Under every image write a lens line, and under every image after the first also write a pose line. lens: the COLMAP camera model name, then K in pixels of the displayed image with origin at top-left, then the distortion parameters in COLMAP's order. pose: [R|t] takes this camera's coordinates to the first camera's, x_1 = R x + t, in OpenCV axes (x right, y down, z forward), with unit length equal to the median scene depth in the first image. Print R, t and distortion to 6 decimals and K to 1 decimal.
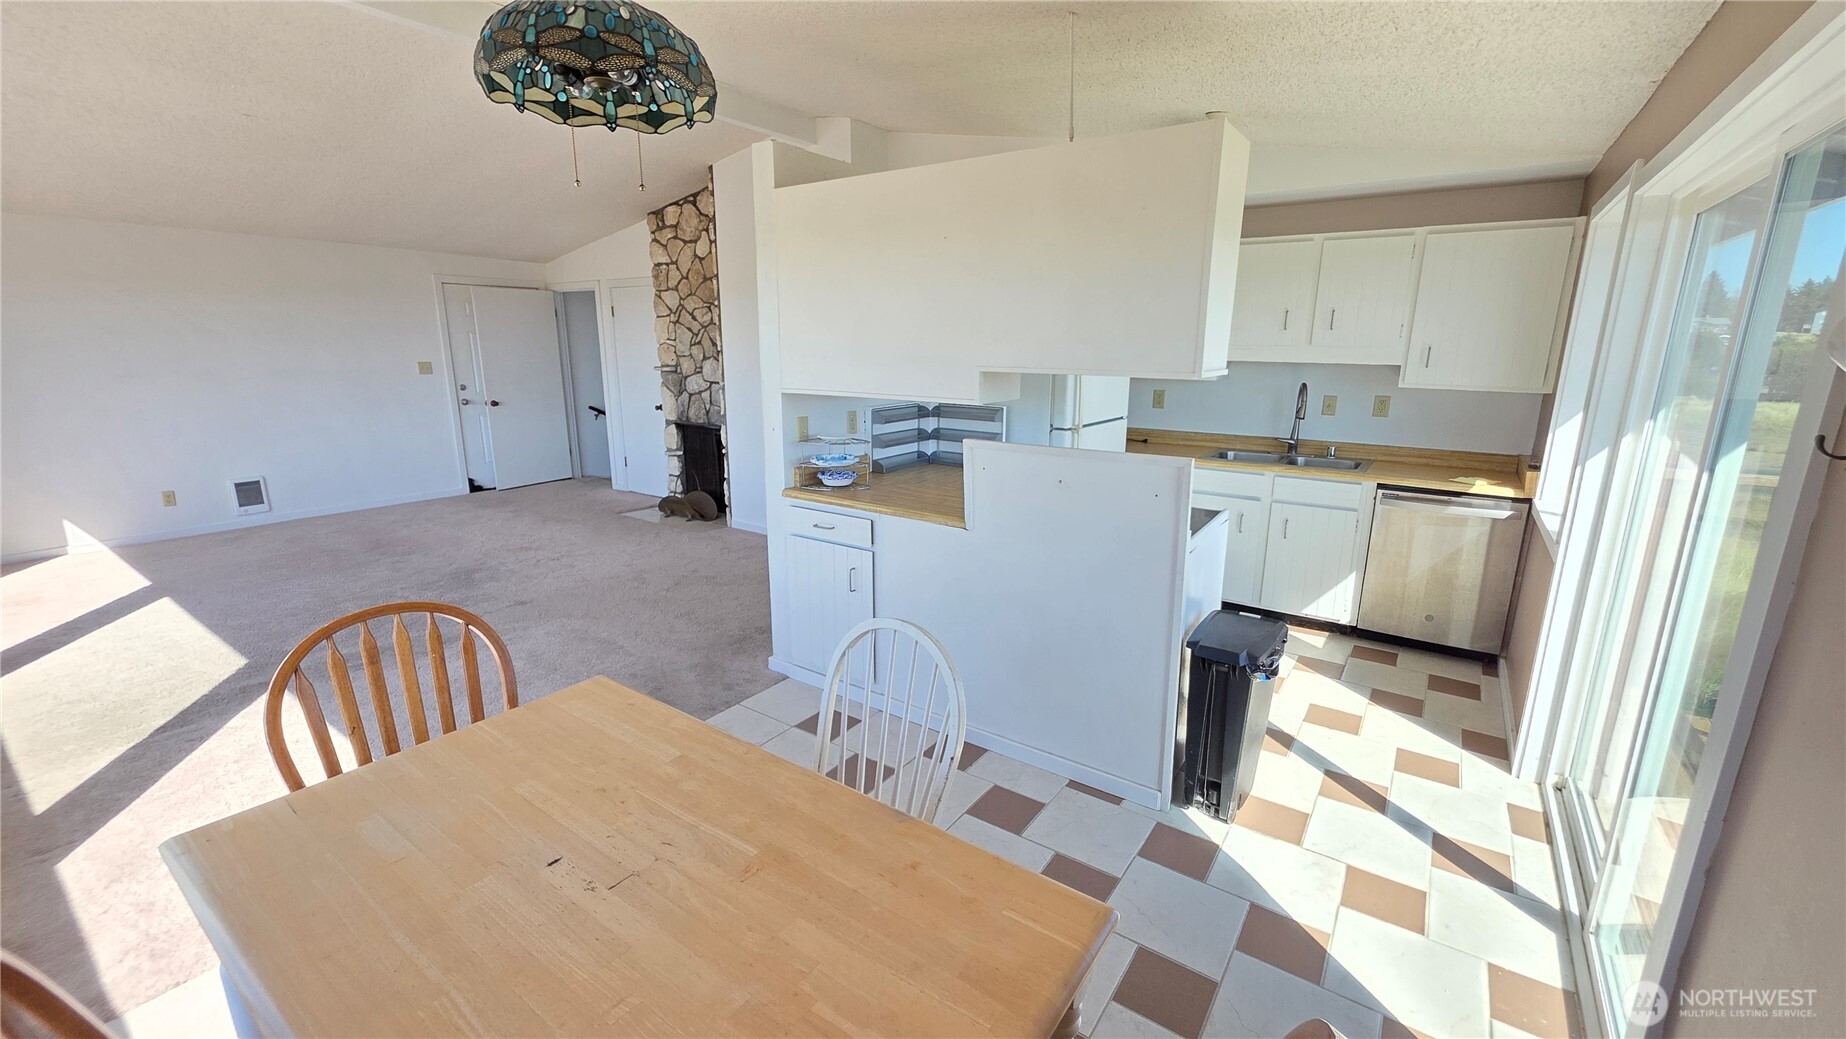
lens RADIAL K [[736.8, 0, 920.0], [0, 736.8, 512.5], [0, 0, 1]] dist [-0.002167, 0.000679]
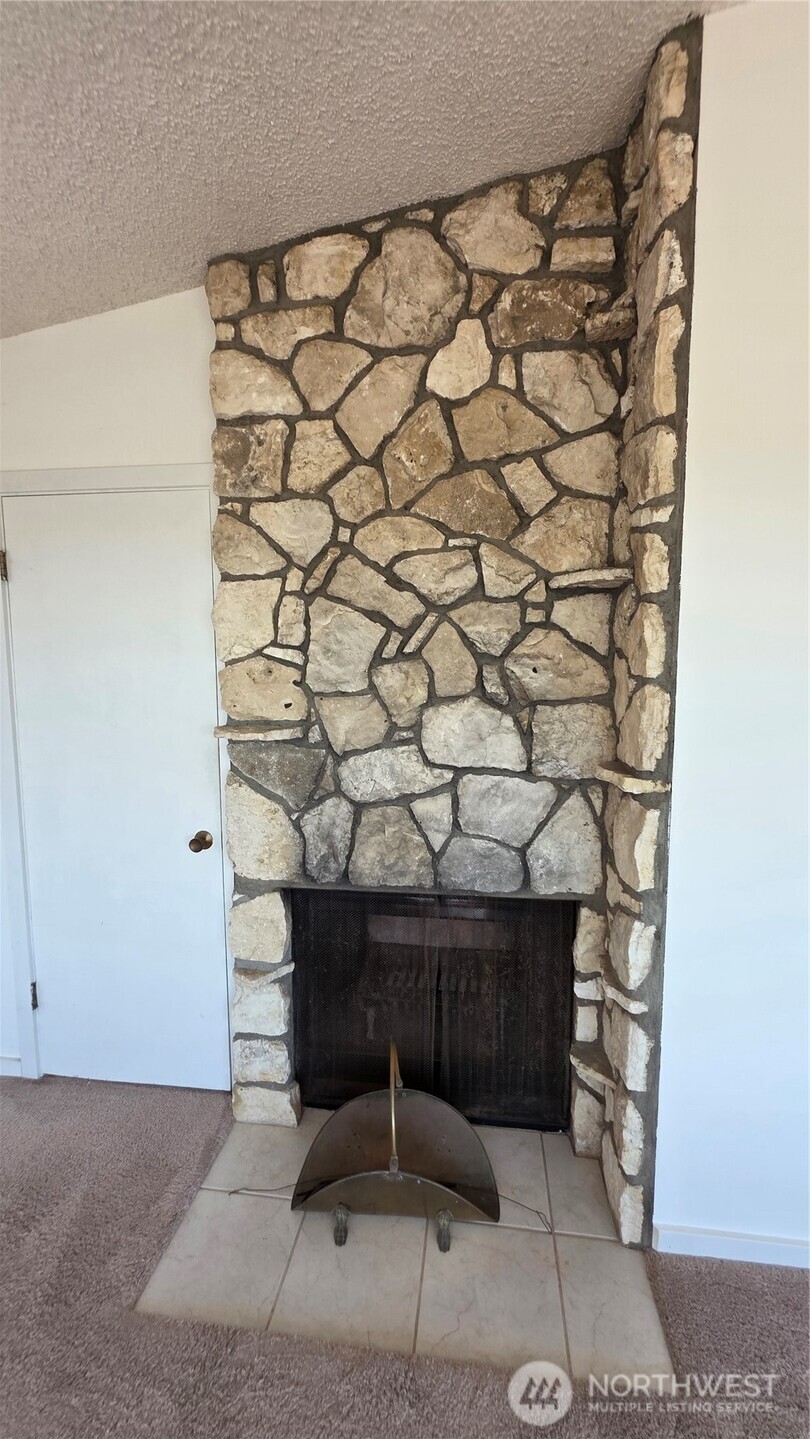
lens RADIAL K [[574.3, 0, 415.6], [0, 574.3, 716.9], [0, 0, 1]] dist [-0.002167, 0.000679]
pose [[0.879528, -0.053210, 0.472863, -0.424291], [0.112531, 0.988800, -0.098041, -0.177296], [-0.462350, 0.139441, 0.875664, 0.776569]]
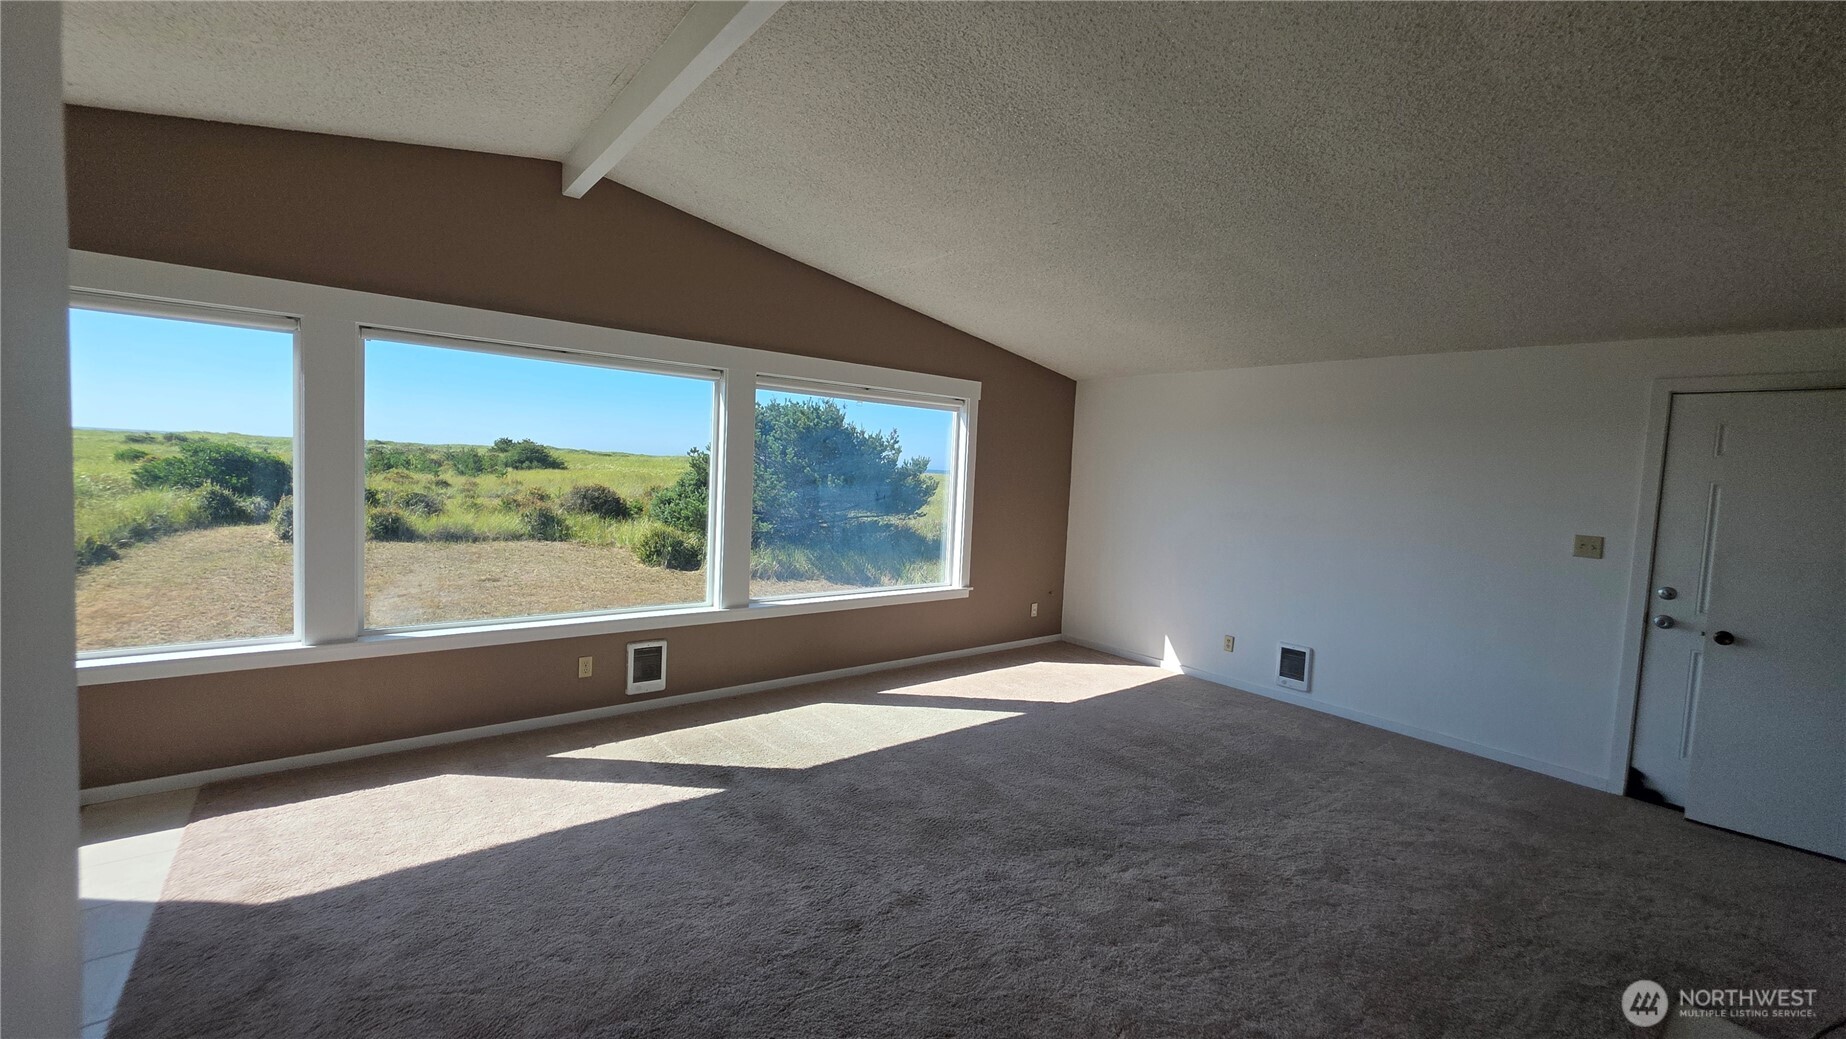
lens RADIAL K [[736.8, 0, 918.5], [0, 736.8, 510.6], [0, 0, 1]] dist [-0.002167, 0.000679]
pose [[-0.285648, 0.037812, -0.957588, 0.001686], [-0.264856, 0.957188, 0.116803, -0.165785], [0.921008, 0.286988, -0.263404, 0.728386]]
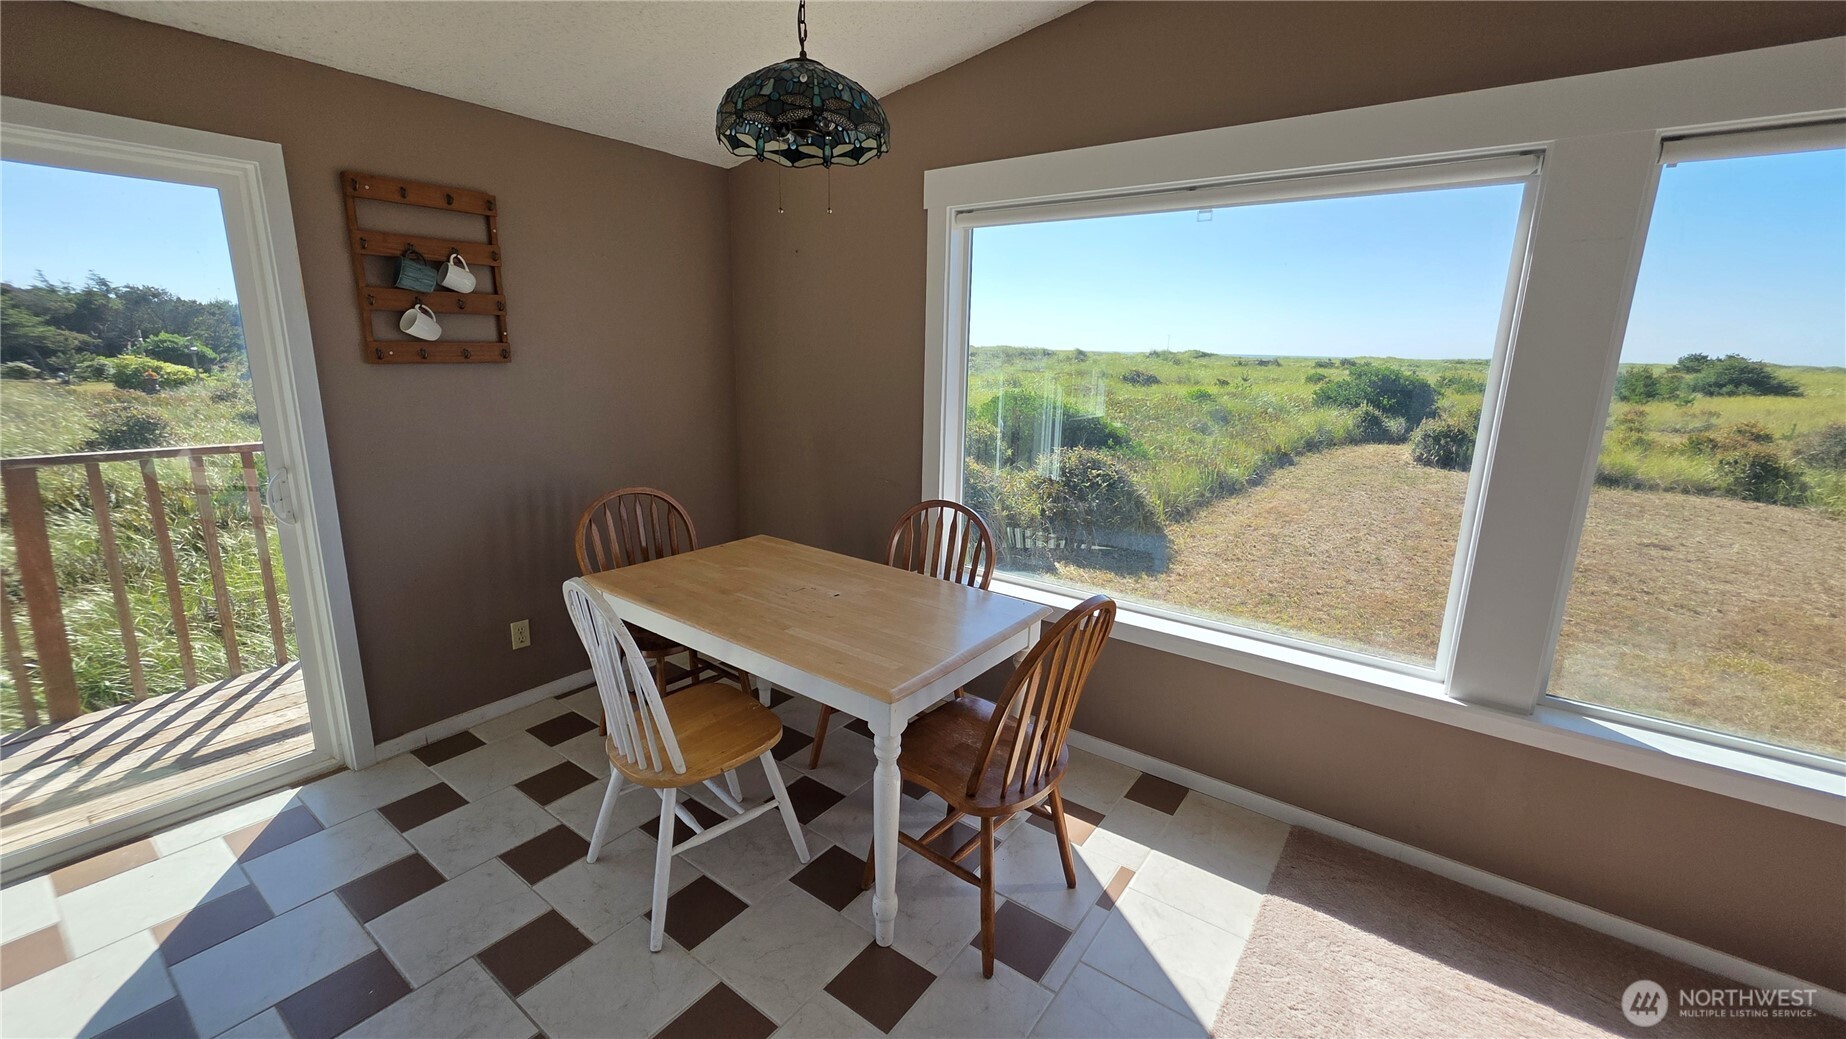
lens RADIAL K [[736.8, 0, 920.4], [0, 736.8, 511.4], [0, 0, 1]] dist [-0.002167, 0.000679]
pose [[-0.999231, -0.034024, 0.019500, -0.135191], [-0.022209, 0.900794, 0.433679, -0.111026], [-0.032321, 0.432912, -0.900856, 0.489090]]
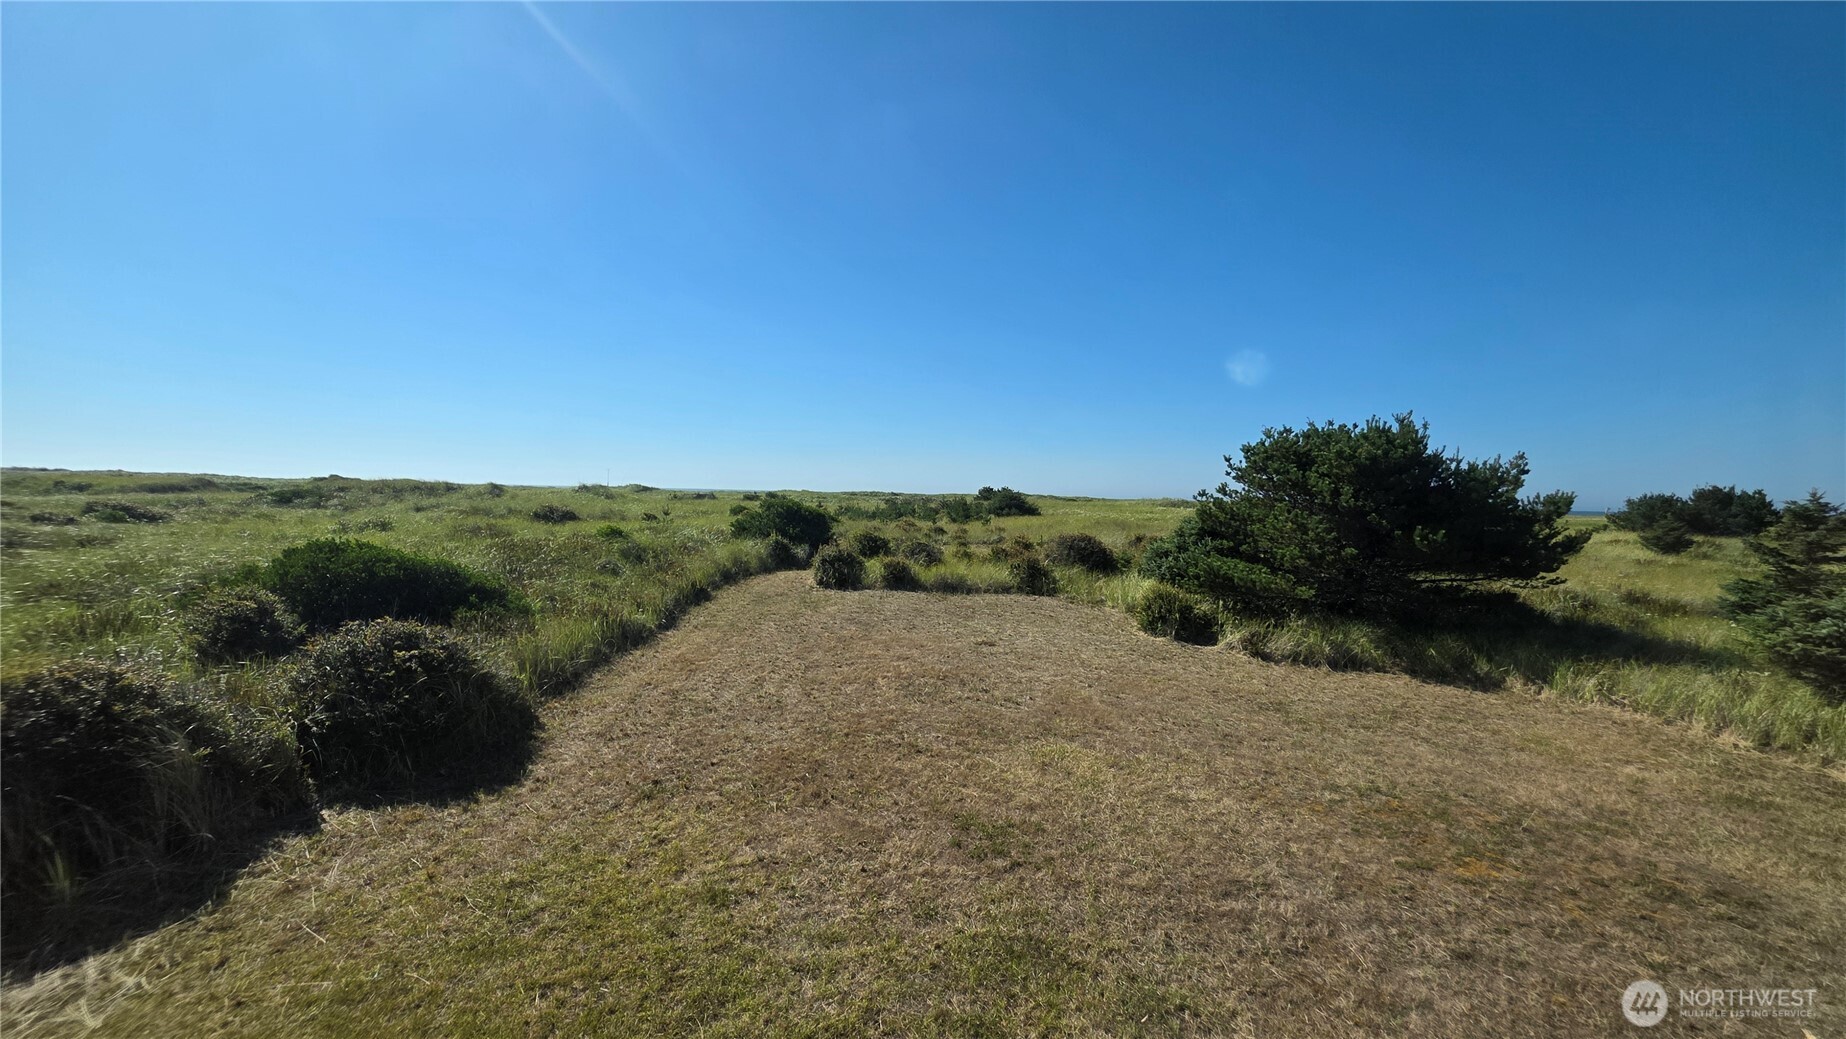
lens RADIAL K [[736.8, 0, 919.9], [0, 736.8, 515.3], [0, 0, 1]] dist [-0.002167, 0.000679]
pose [[-0.775163, -0.003476, -0.631752, -0.425363], [-0.168082, 0.965079, 0.200927, -0.050597], [0.608992, 0.261937, -0.748677, 0.209237]]
